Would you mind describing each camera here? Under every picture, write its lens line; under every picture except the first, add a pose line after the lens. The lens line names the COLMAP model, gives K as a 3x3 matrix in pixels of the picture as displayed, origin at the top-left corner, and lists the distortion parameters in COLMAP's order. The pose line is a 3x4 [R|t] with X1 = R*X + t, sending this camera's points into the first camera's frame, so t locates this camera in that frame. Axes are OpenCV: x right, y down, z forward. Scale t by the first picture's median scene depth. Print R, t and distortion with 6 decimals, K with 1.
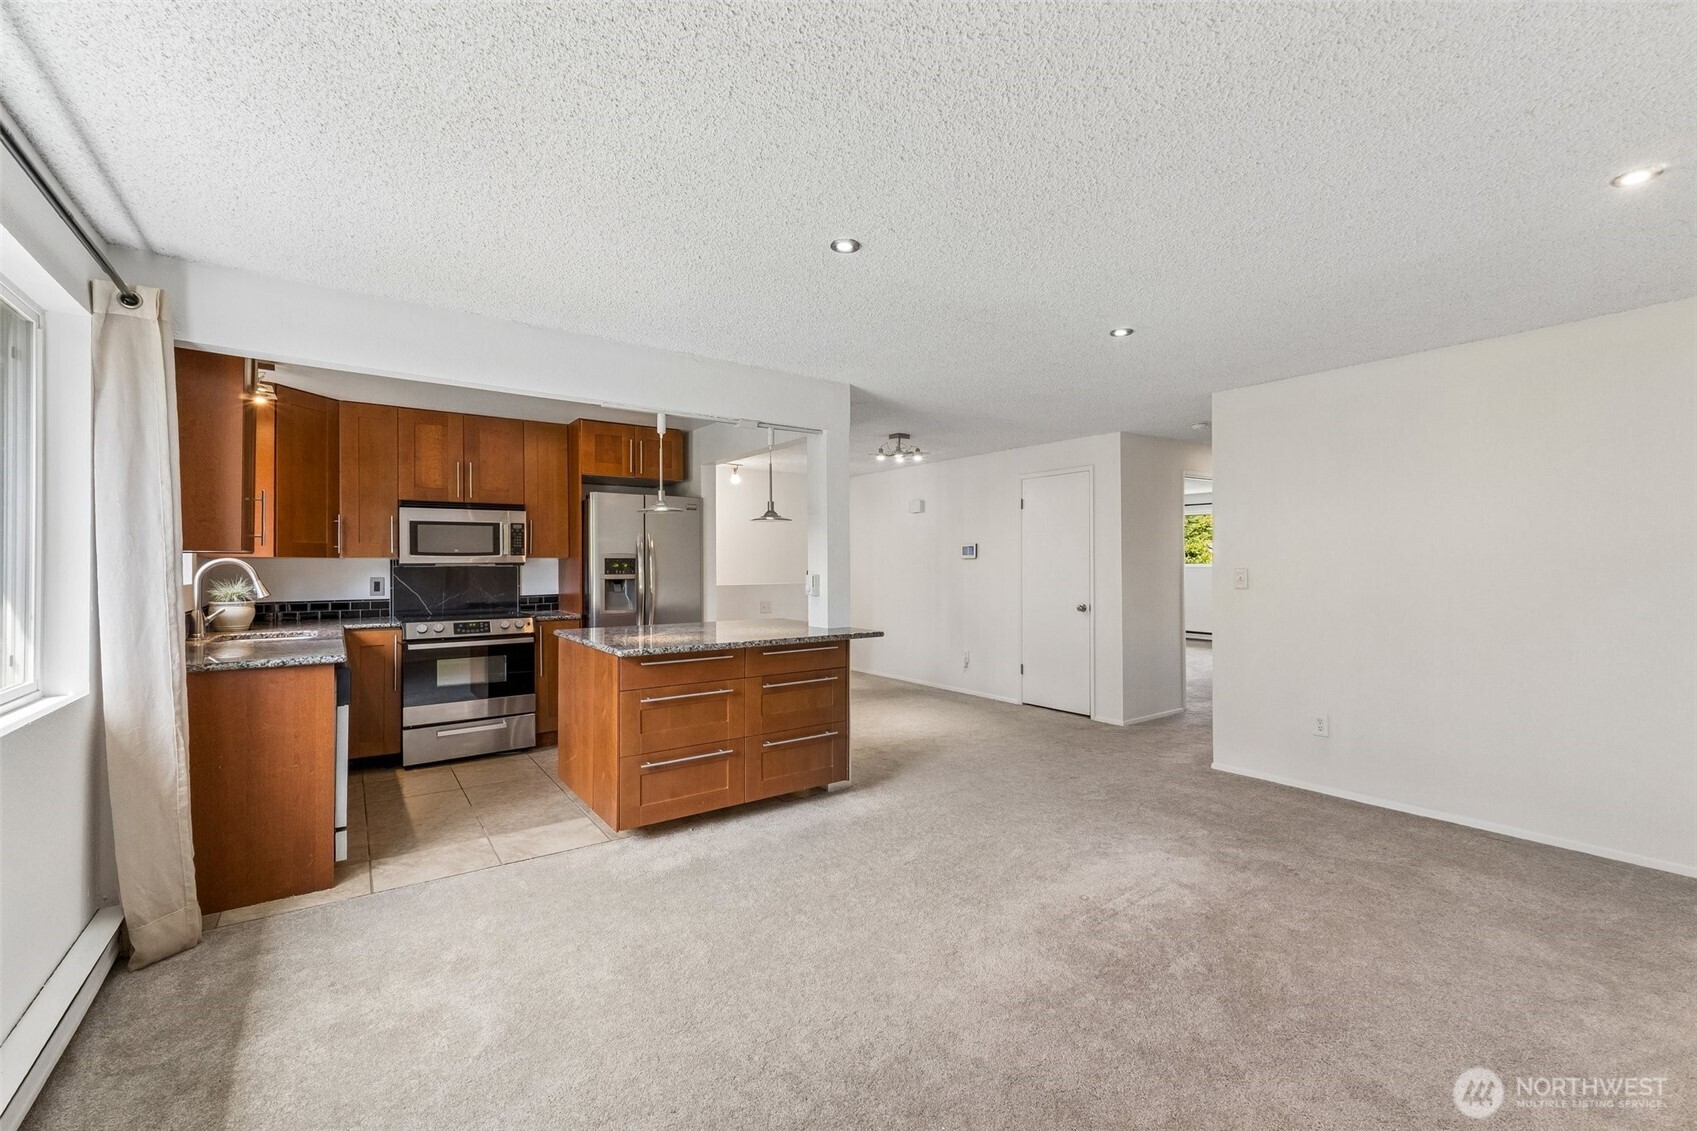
lens RADIAL K [[705.4, 0, 859.6], [0, 705.4, 565.3], [0, 0, 1]] dist [0.000339, 0.000028]
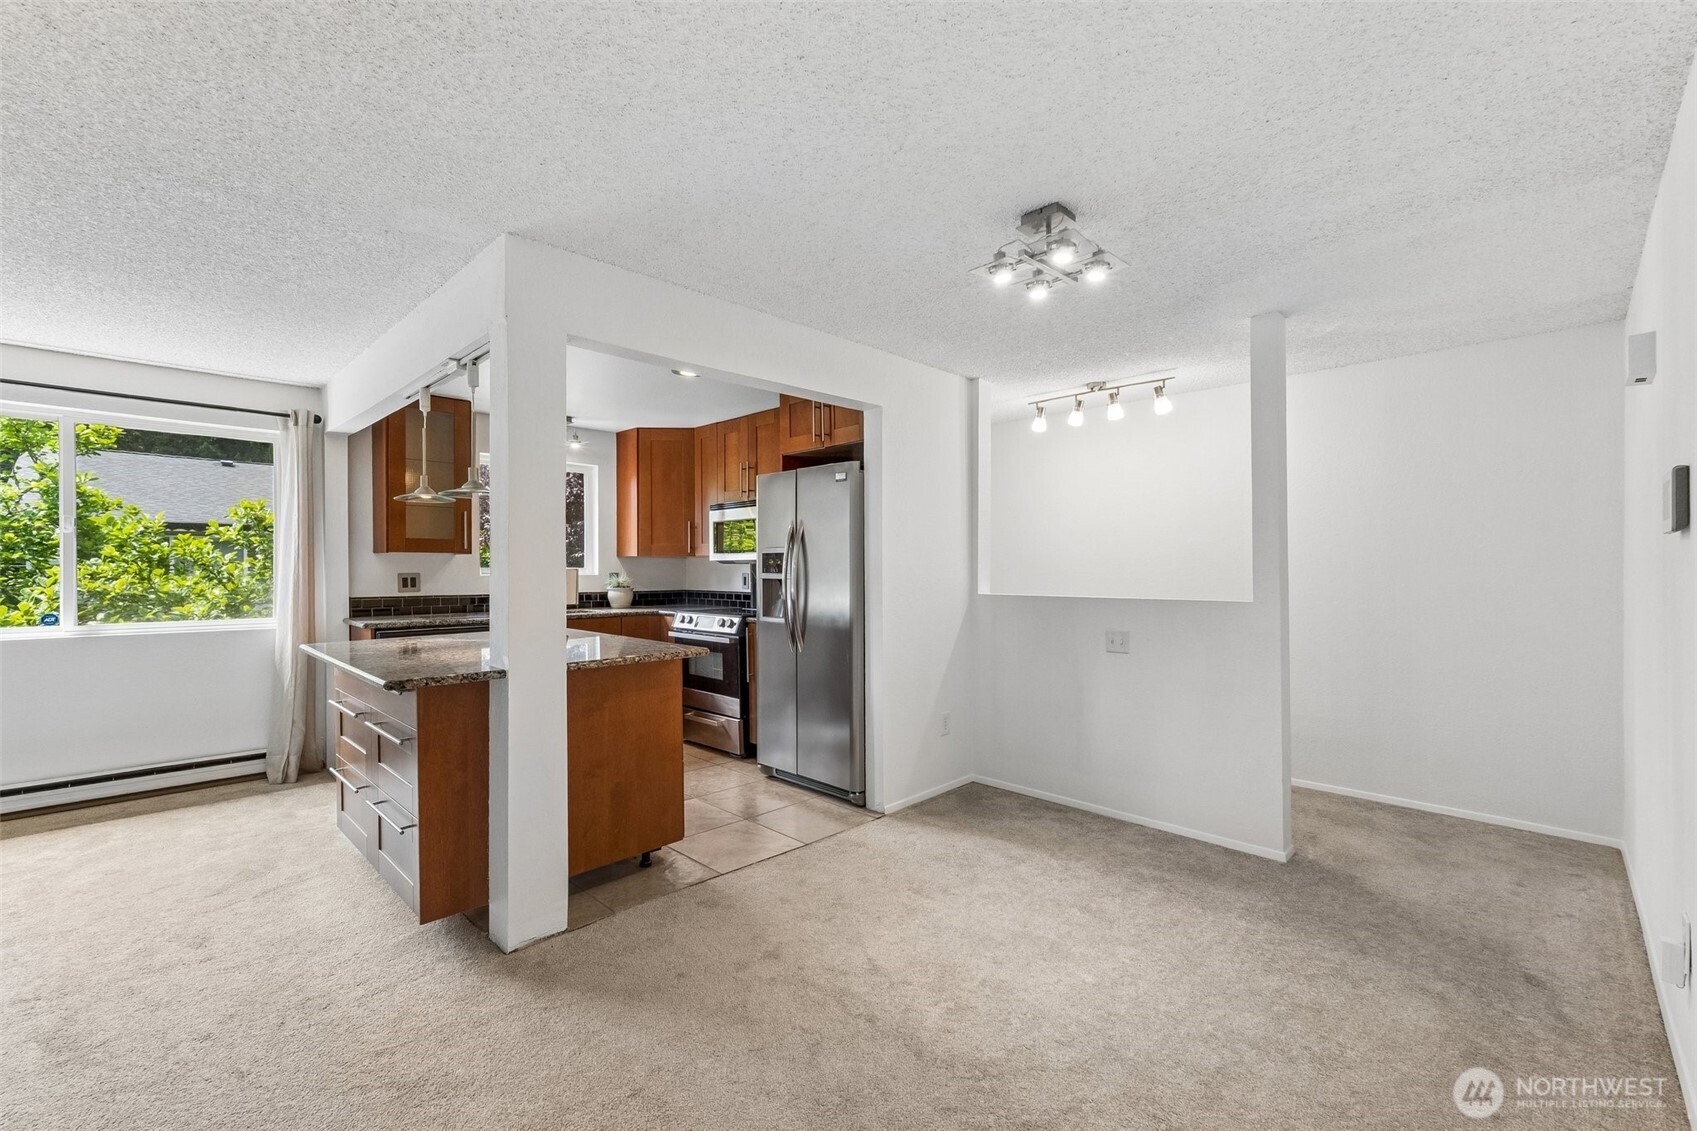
lens RADIAL K [[715.5, 0, 847.6], [0, 715.5, 559.0], [0, 0, 1]] dist [0.008914, -0.000159]
pose [[0.157147, -0.007891, -0.987544, 0.517650], [-0.003493, 0.999957, -0.008546, 0.003578], [0.987569, 0.004792, 0.157113, 1.029046]]
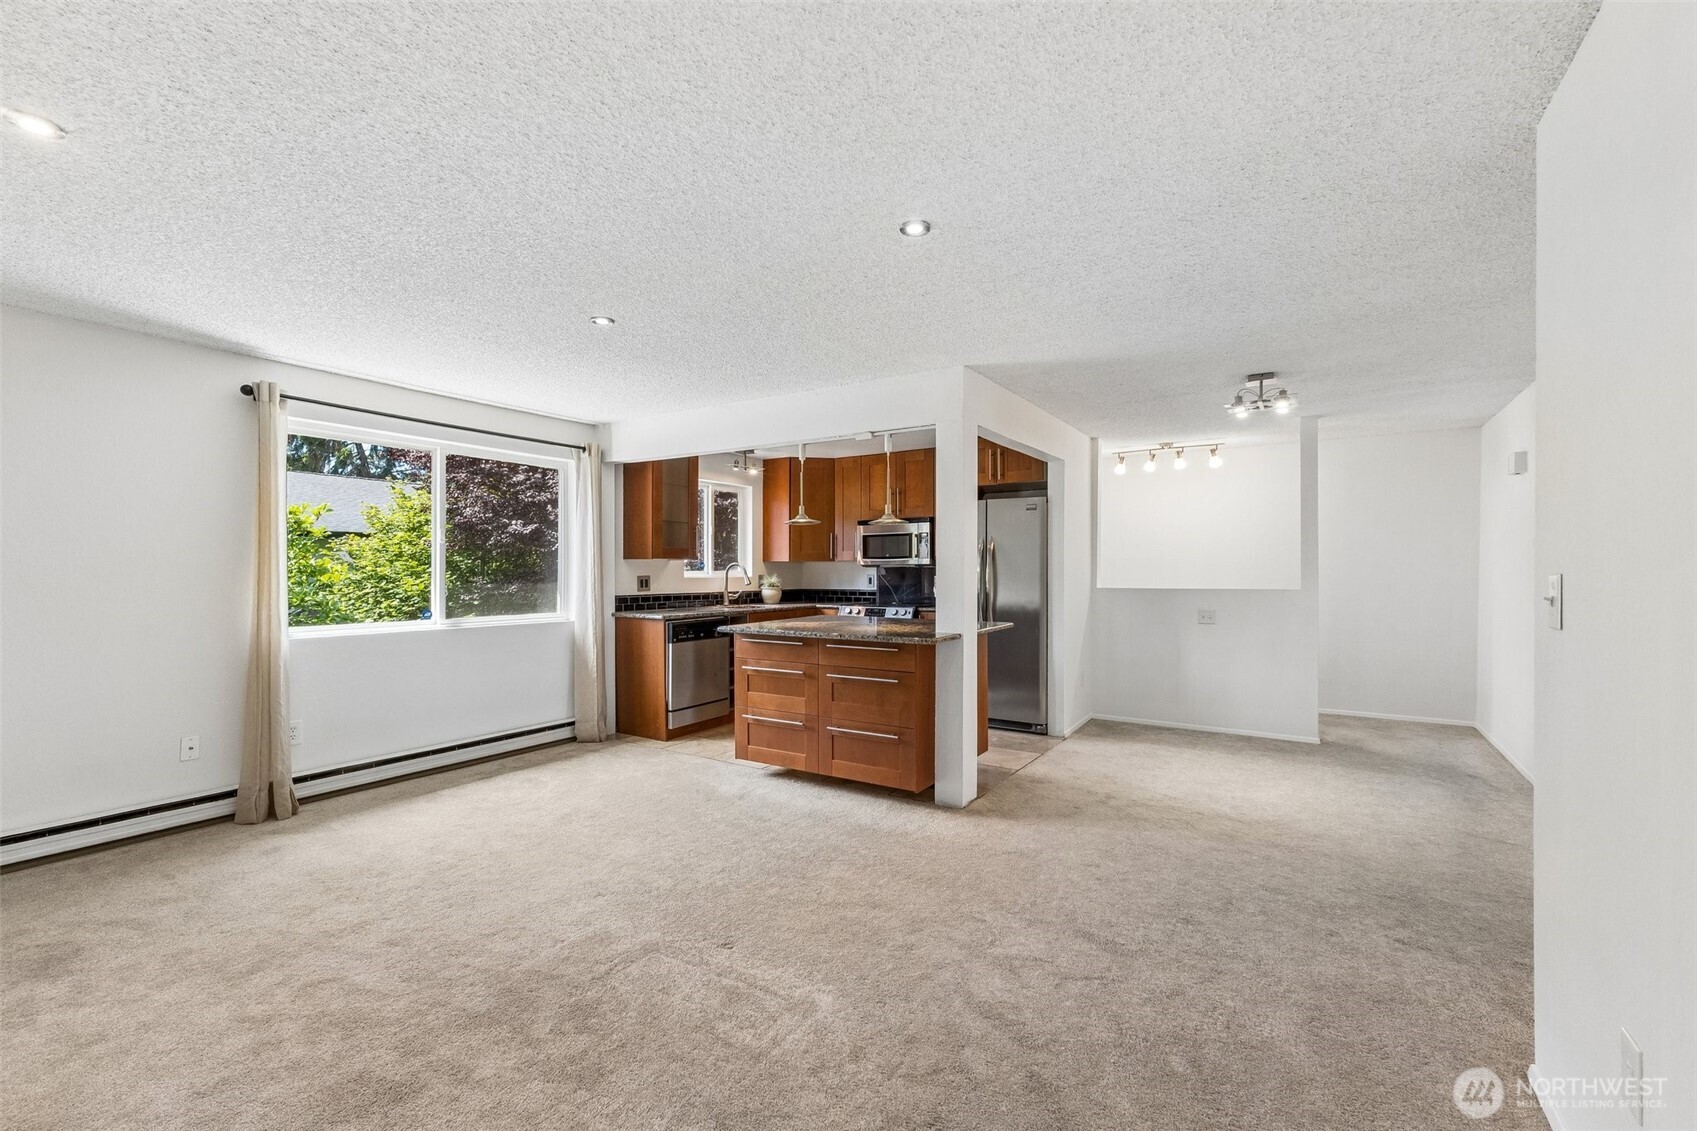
lens RADIAL K [[705.4, 0, 859.6], [0, 705.4, 565.3], [0, 0, 1]] dist [0.000339, 0.000028]
pose [[0.359985, -0.001514, -0.932957, 0.687432], [-0.000546, 0.999998, -0.001834, 0.000939], [0.932958, 0.001169, 0.359984, 0.481619]]
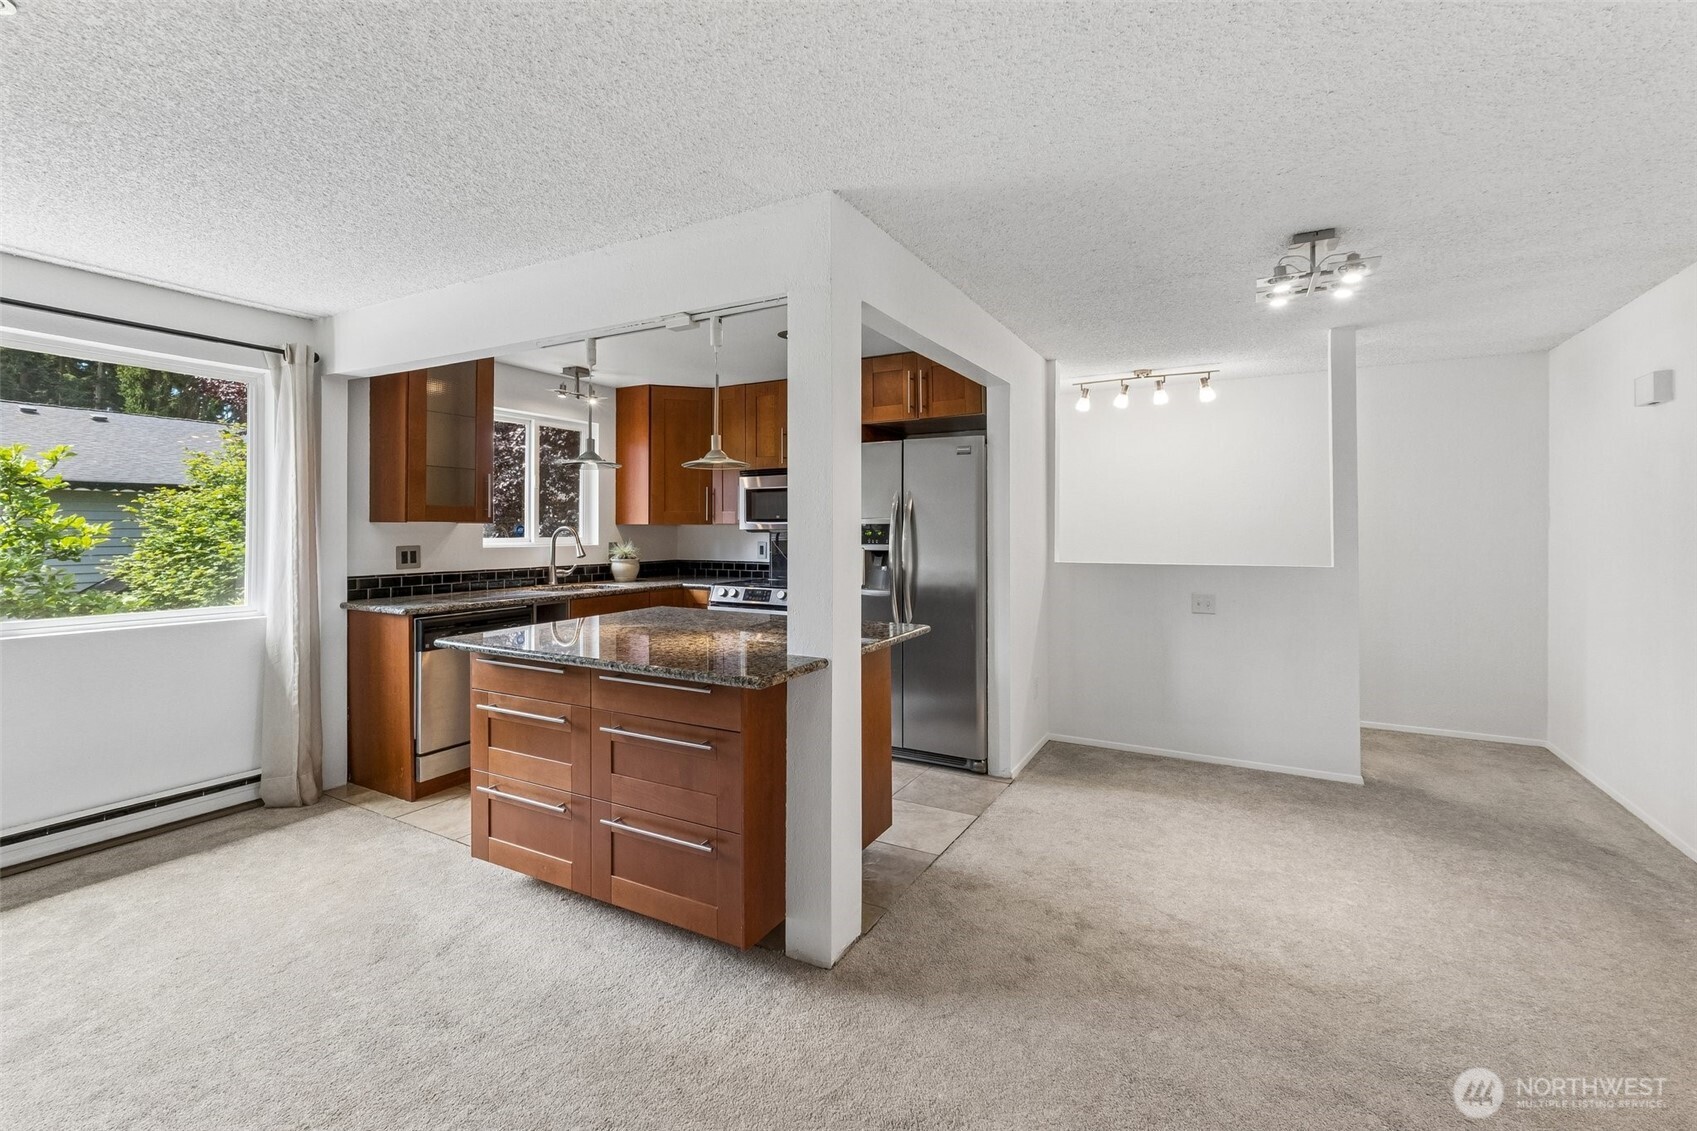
lens RADIAL K [[718.9, 0, 863.3], [0, 718.9, 510.5], [0, 0, 1]] dist [0.001021, -0.000077]
pose [[0.427063, -0.017576, -0.904051, 0.415548], [-0.002617, 0.999783, -0.020674, -0.008983], [0.904218, 0.011195, 0.426924, 0.696528]]
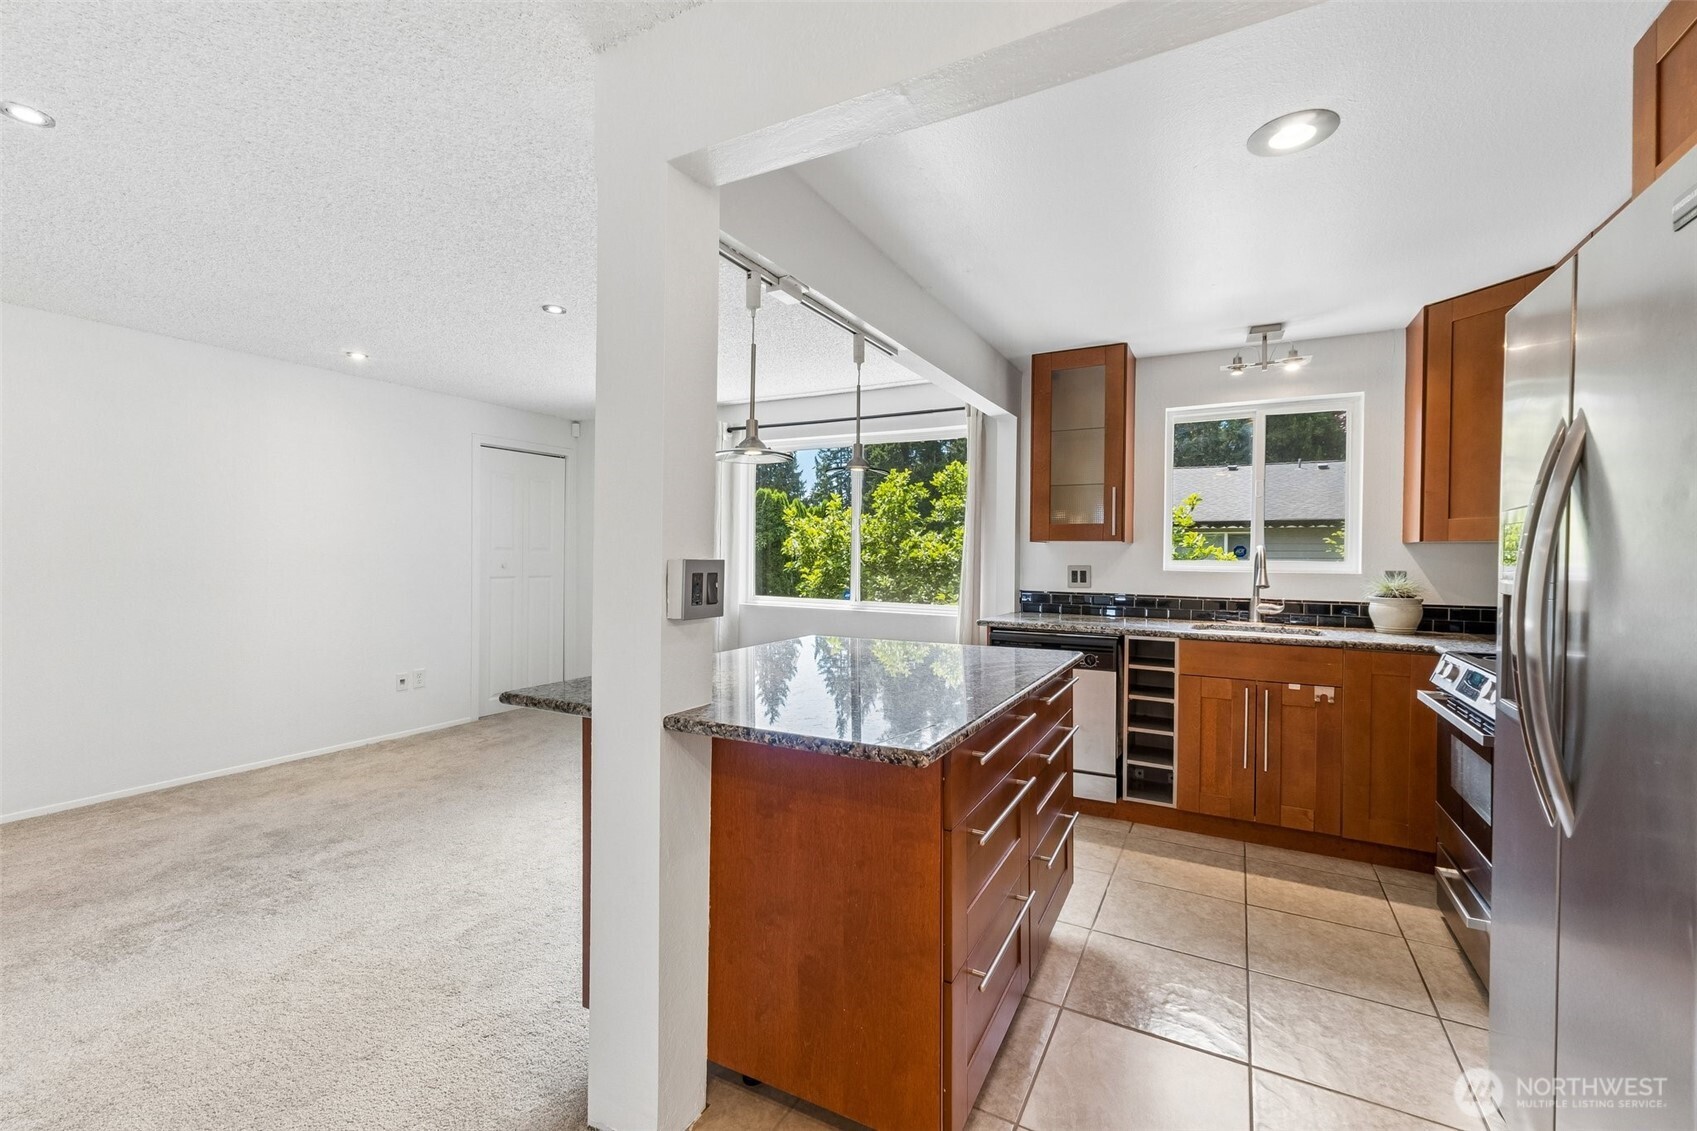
lens RADIAL K [[701.5, 0, 868.8], [0, 701.5, 562.7], [0, 0, 1]] dist [-0.001065, 0.000129]
pose [[-0.895791, -0.000413, -0.444474, 0.018569], [-0.007322, 0.999878, 0.013827, 0.003730], [0.444414, 0.015641, -0.895685, 1.224215]]
